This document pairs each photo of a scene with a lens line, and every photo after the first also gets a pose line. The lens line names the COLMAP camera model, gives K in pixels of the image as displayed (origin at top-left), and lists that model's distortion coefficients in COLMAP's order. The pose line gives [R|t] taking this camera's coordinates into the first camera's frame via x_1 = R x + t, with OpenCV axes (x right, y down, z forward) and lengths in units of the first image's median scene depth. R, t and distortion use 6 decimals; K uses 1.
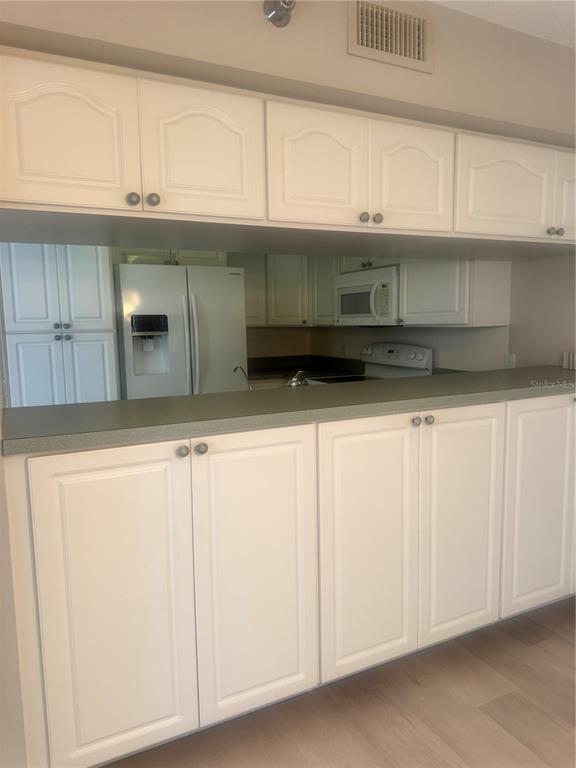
lens RADIAL K [[530.3, 0, 288.0], [0, 530.3, 384.0], [0, 0, 1]] dist [0.115539, -0.115282]
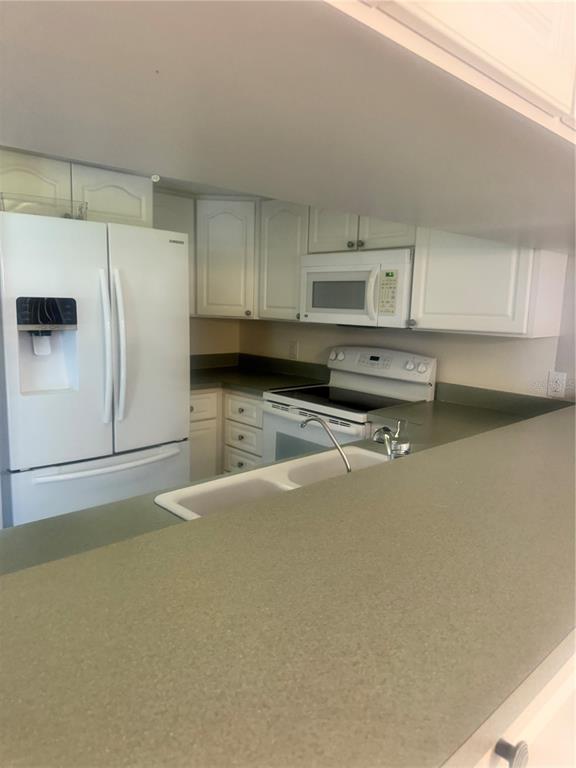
lens RADIAL K [[532.4, 0, 292.1], [0, 532.4, 386.7], [0, 0, 1]] dist [0.180780, -0.375092]
pose [[0.956090, 0.000187, 0.293075, -0.168068], [-0.012250, 0.999151, 0.039322, -0.052947], [-0.292819, -0.041186, 0.955281, 0.303701]]
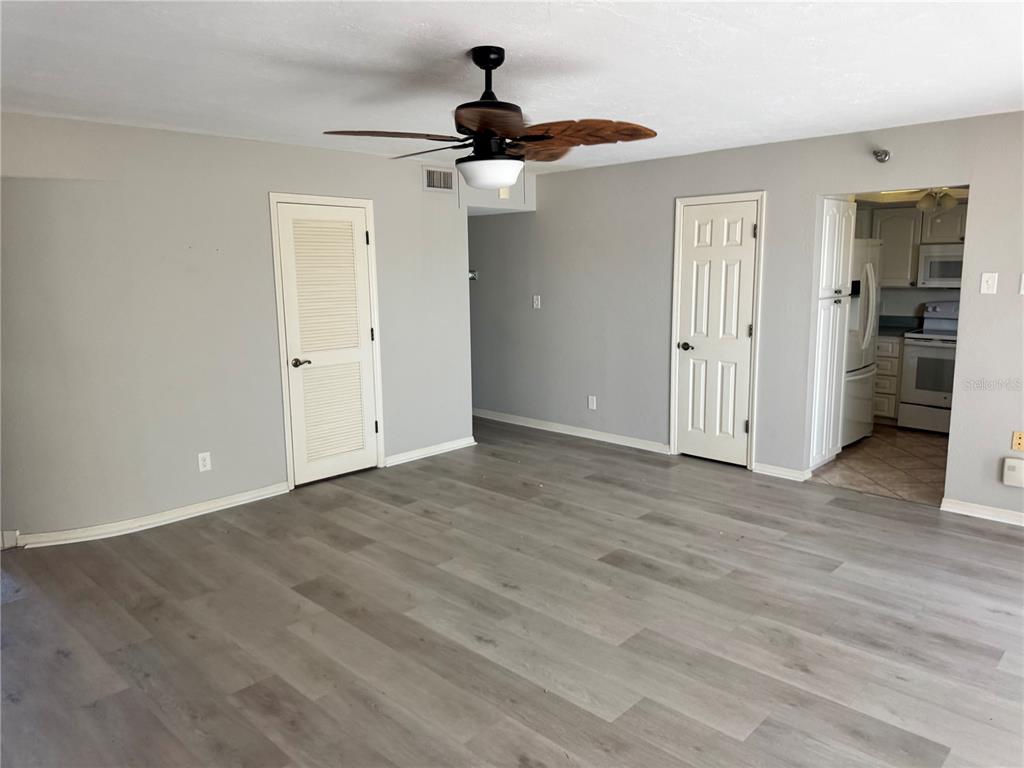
lens RADIAL K [[727.2, 0, 509.7], [0, 727.2, 352.3], [0, 0, 1]] dist [0.068409, -0.052458]
pose [[0.940240, -0.034322, 0.338778, -1.493696], [0.035008, 0.999379, 0.004086, -0.004917], [-0.338708, 0.008018, 0.940857, -0.260944]]
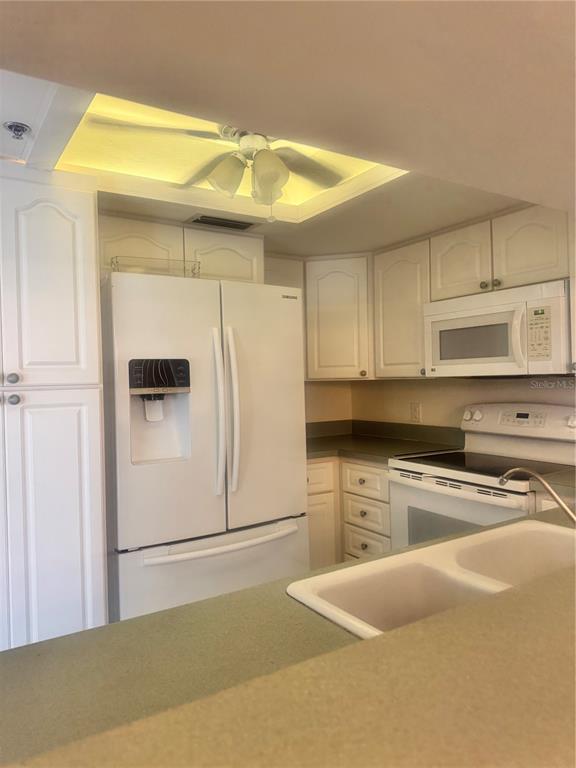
lens RADIAL K [[535.3, 0, 288.0], [0, 535.3, 384.0], [0, 0, 1]] dist [0.124074, -0.213495]
pose [[0.994336, -0.007345, 0.106028, -0.178066], [0.019234, 0.993573, -0.111549, -0.033050], [-0.104527, 0.112957, 0.988086, 0.397237]]
